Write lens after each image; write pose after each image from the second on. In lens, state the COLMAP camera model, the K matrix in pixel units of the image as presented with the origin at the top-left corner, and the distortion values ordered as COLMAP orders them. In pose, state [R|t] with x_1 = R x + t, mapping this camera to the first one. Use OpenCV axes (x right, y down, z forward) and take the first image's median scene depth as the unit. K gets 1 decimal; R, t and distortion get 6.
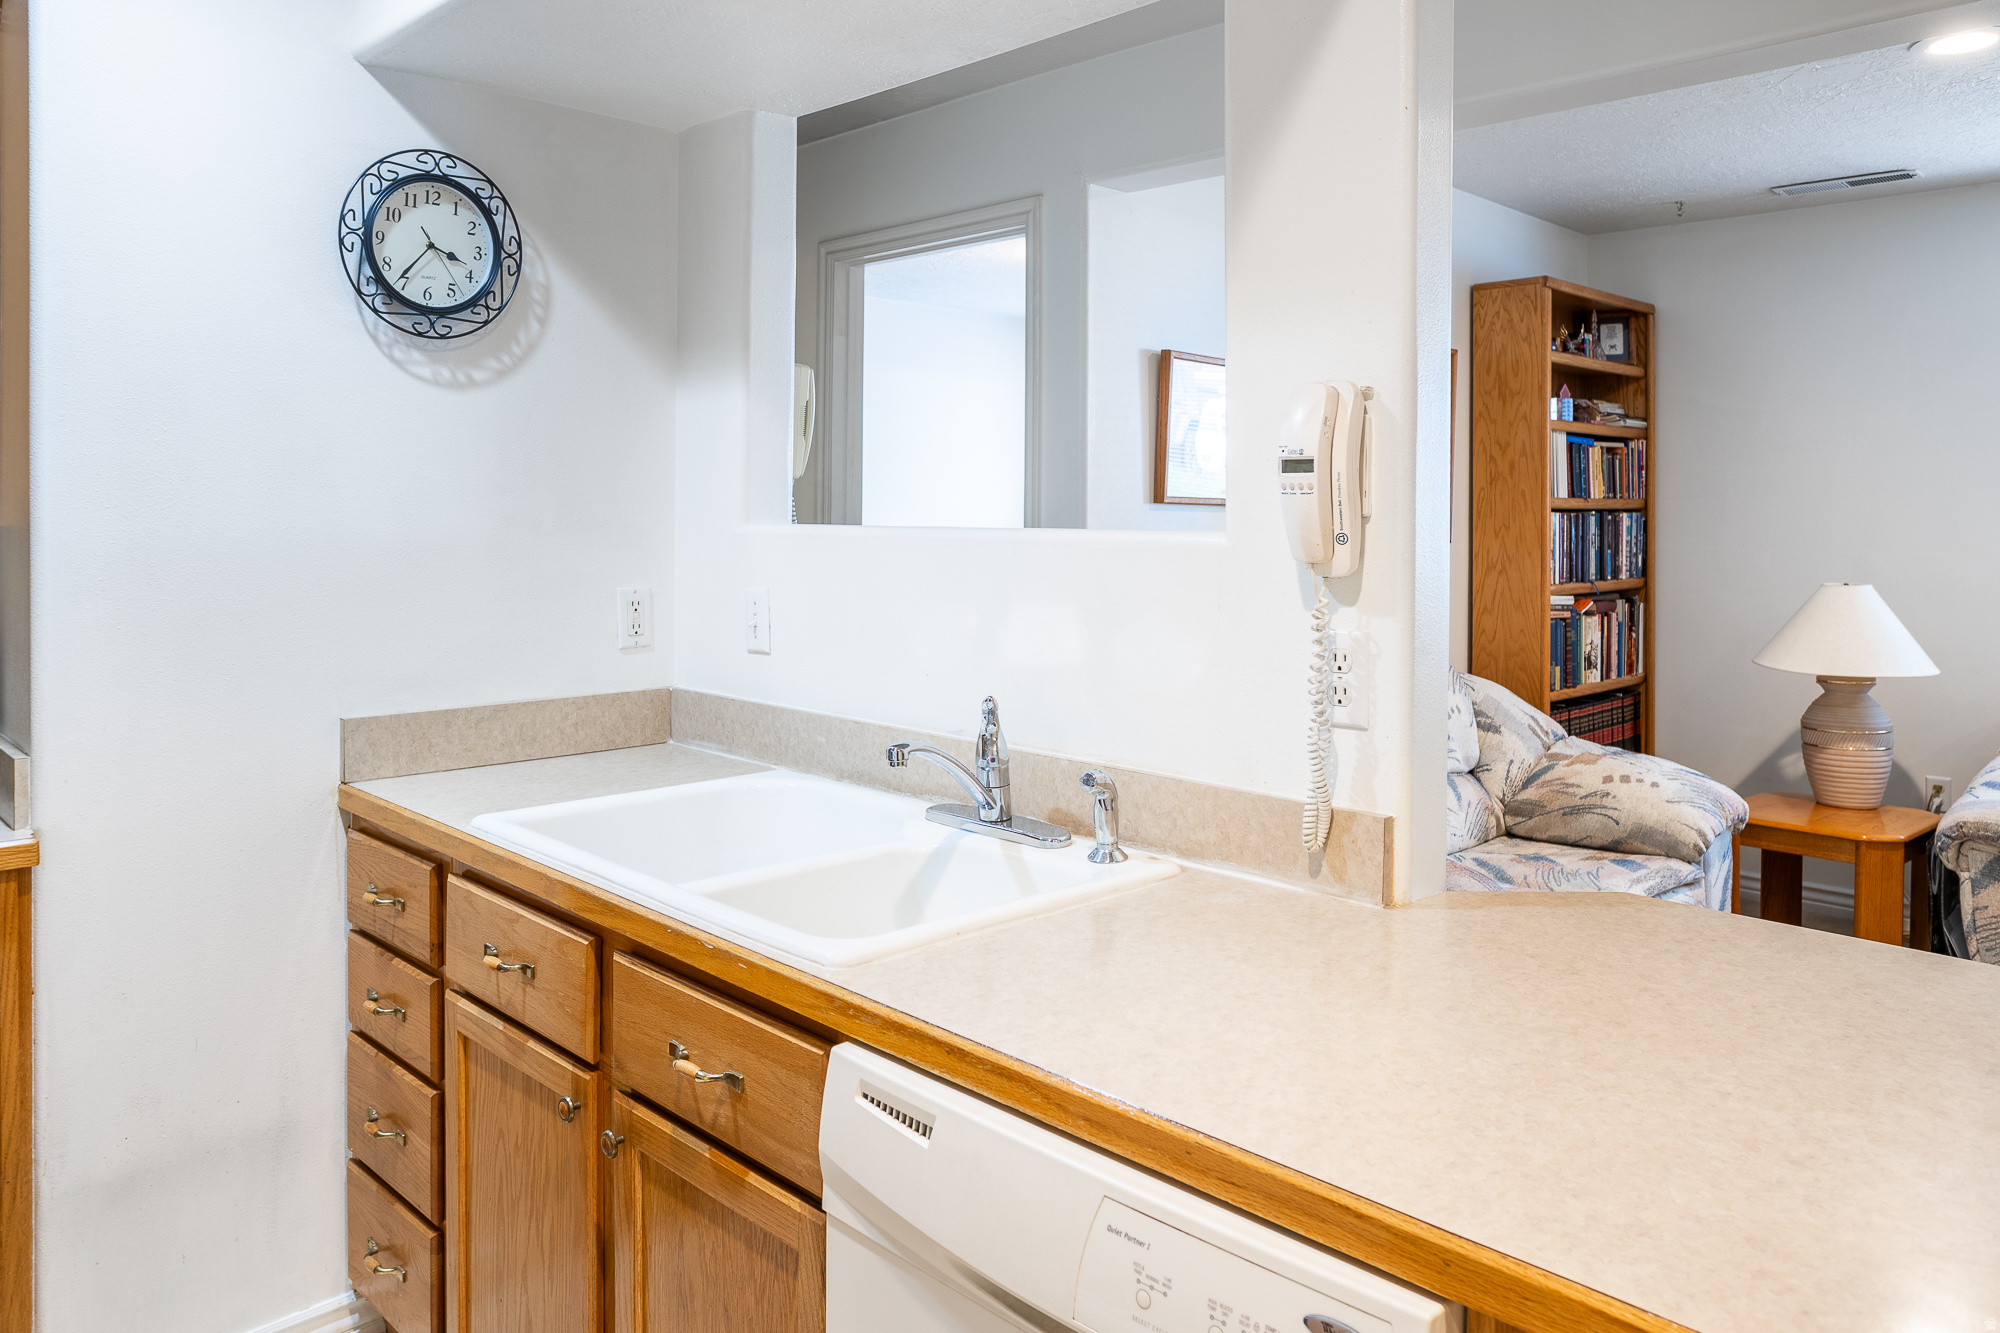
lens RADIAL K [[1444.5, 0, 950.5], [0, 1444.5, 518.8], [0, 0, 1]] dist [-0.027454, 0.016104]
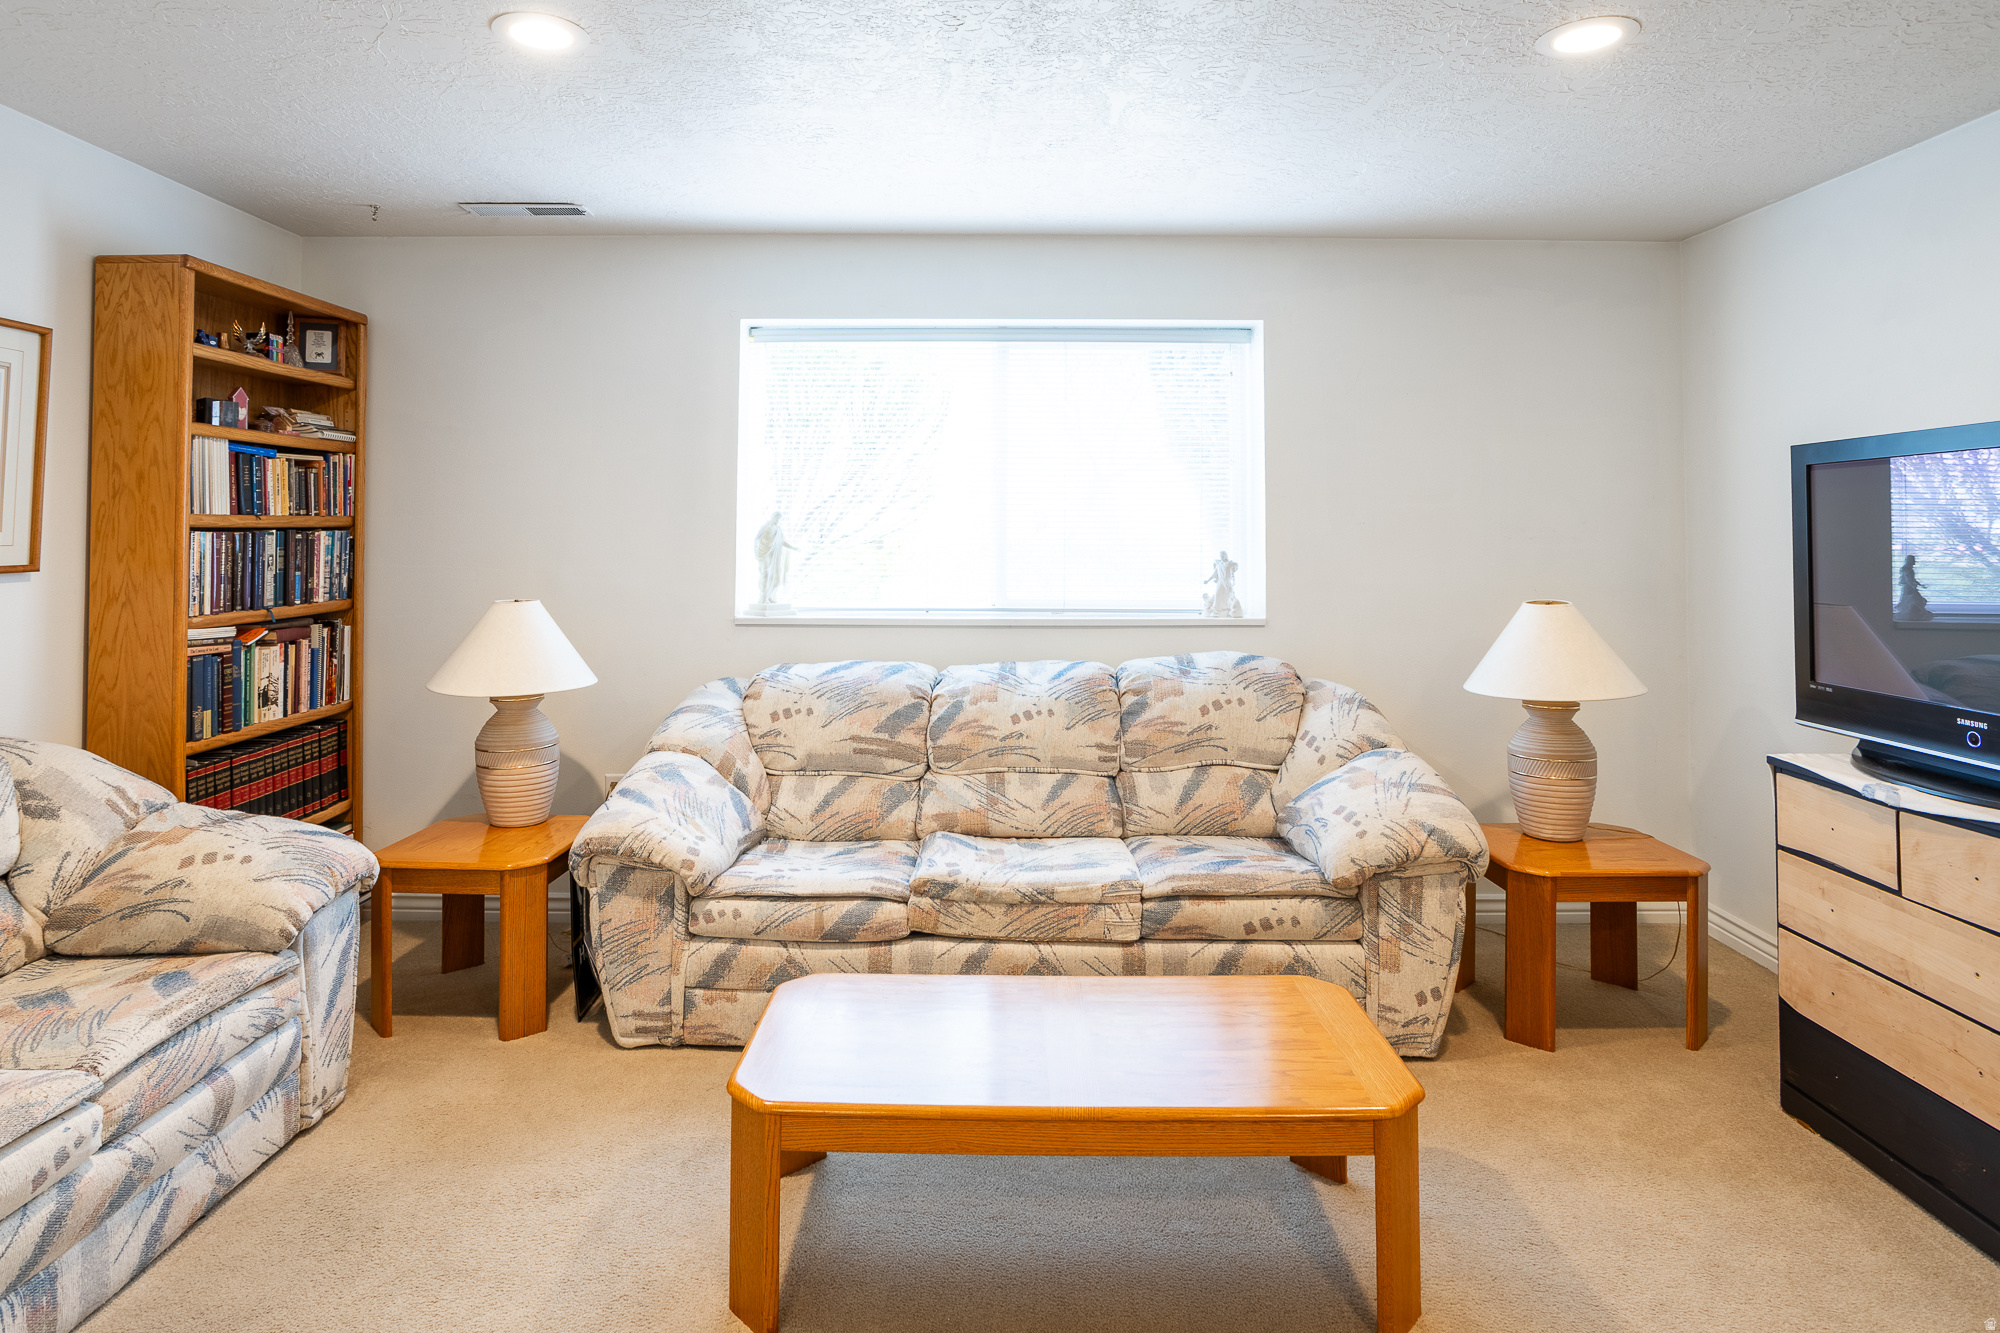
lens RADIAL K [[1153.0, 0, 988.1], [0, 1153.0, 488.5], [0, 0, 1]] dist [-0.044040, 0.029937]
pose [[0.697947, 0.018520, 0.715910, 0.263377], [0.008480, 0.999382, -0.034120, -0.003037], [-0.716099, 0.029885, 0.697359, 0.189206]]
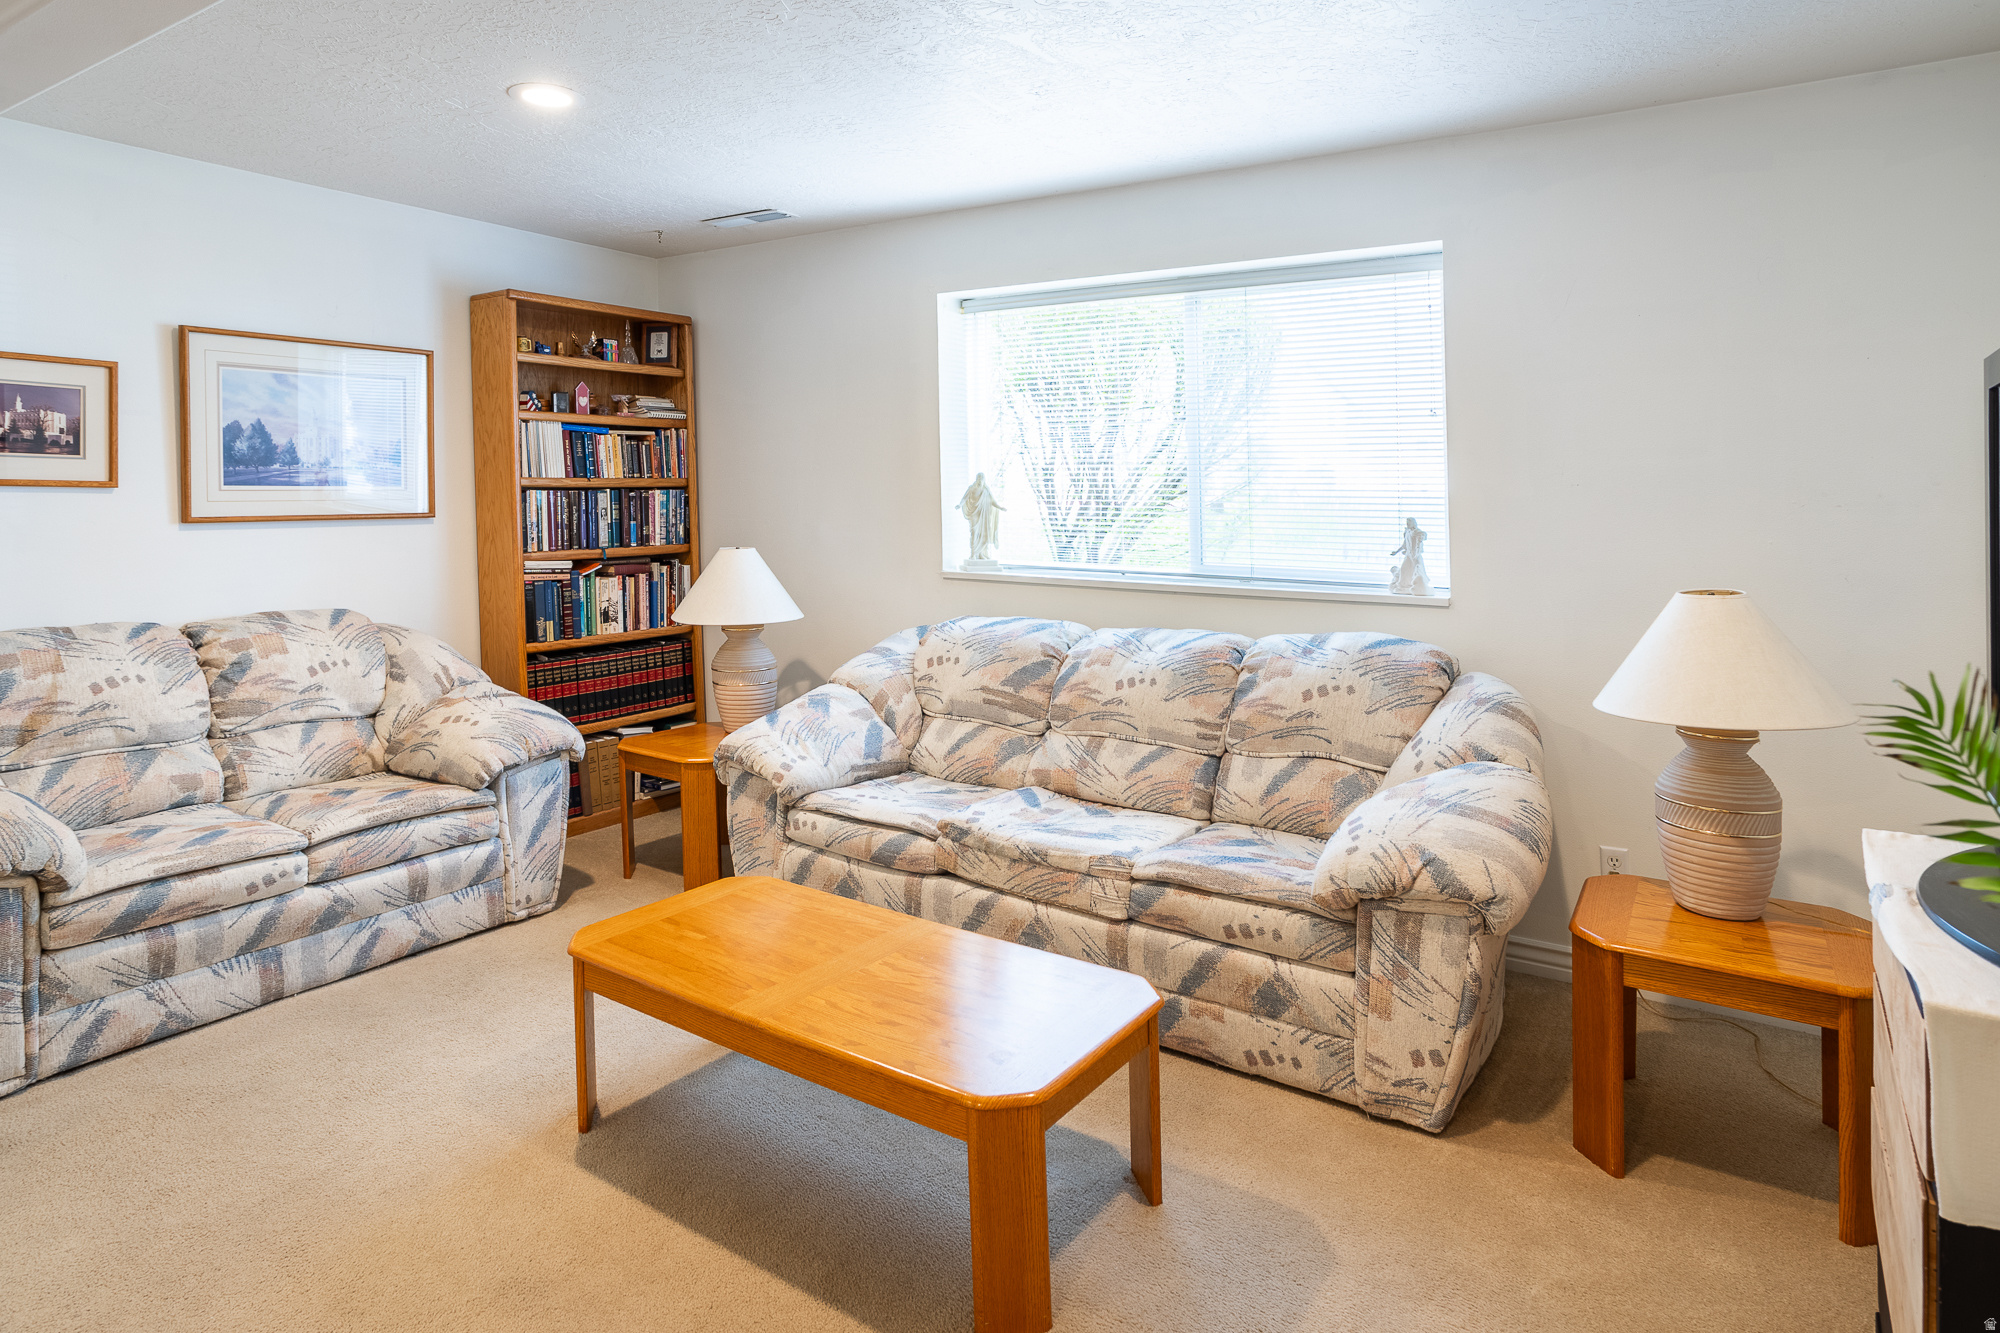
lens RADIAL K [[1153.0, 0, 1004.4], [0, 1153.0, 528.6], [0, 0, 1]] dist [-0.044040, 0.029937]
pose [[0.975469, -0.007672, 0.220003, 0.592362], [0.001901, 0.999649, 0.026429, 0.003085], [-0.220129, -0.025362, 0.975141, 0.003568]]
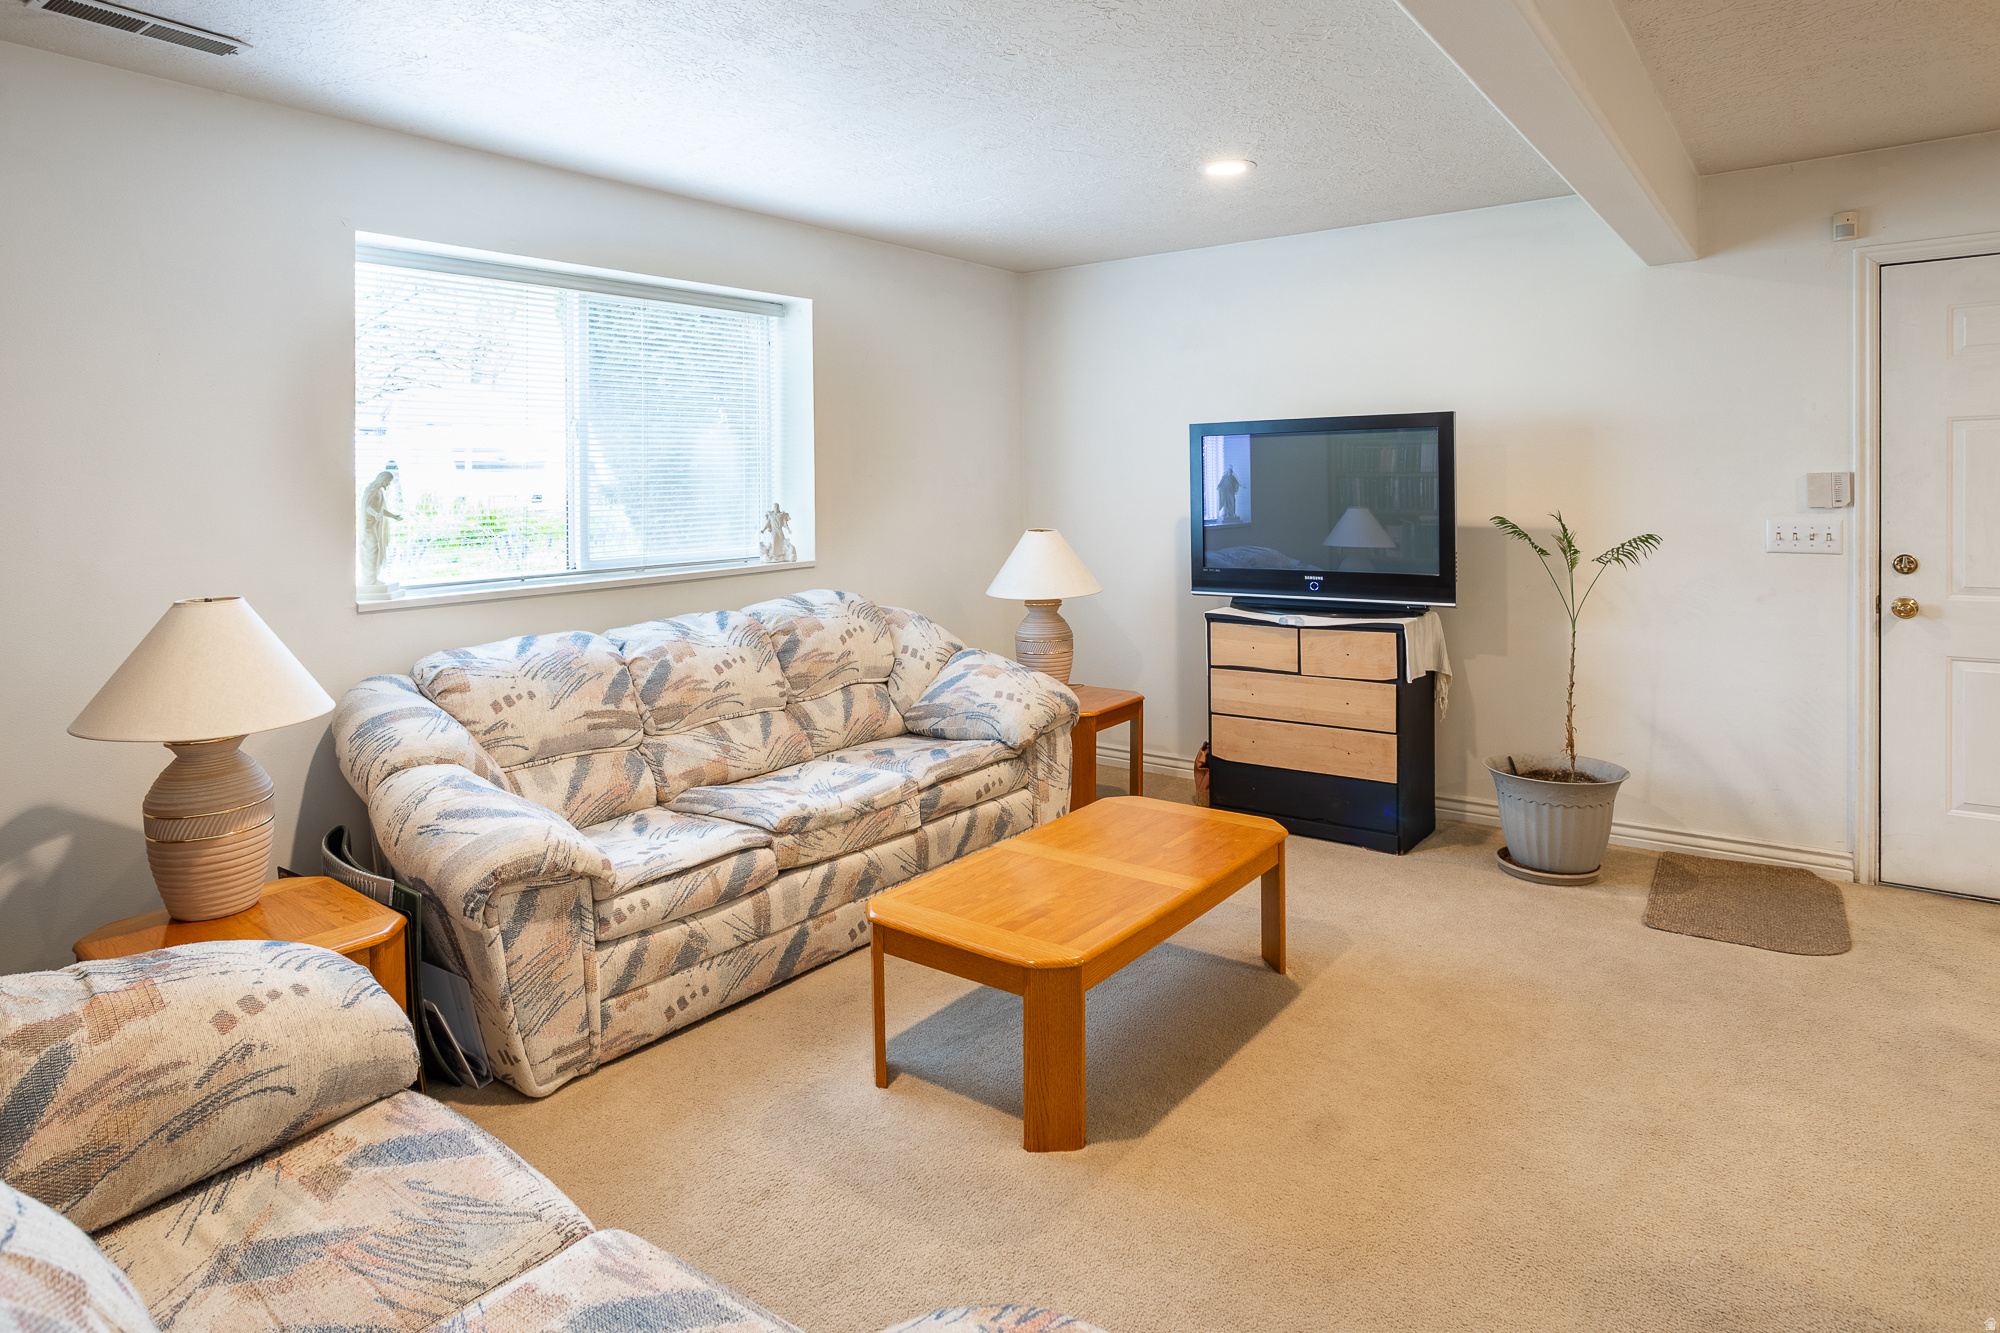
lens RADIAL K [[1153.0, 0, 895.3], [0, 1153.0, 521.2], [0, 0, 1]] dist [-0.044040, 0.029937]
pose [[-0.106710, -0.034688, 0.993685, 0.031489], [0.029390, 0.998845, 0.038025, -0.003776], [-0.993856, 0.033262, -0.105567, 0.677765]]
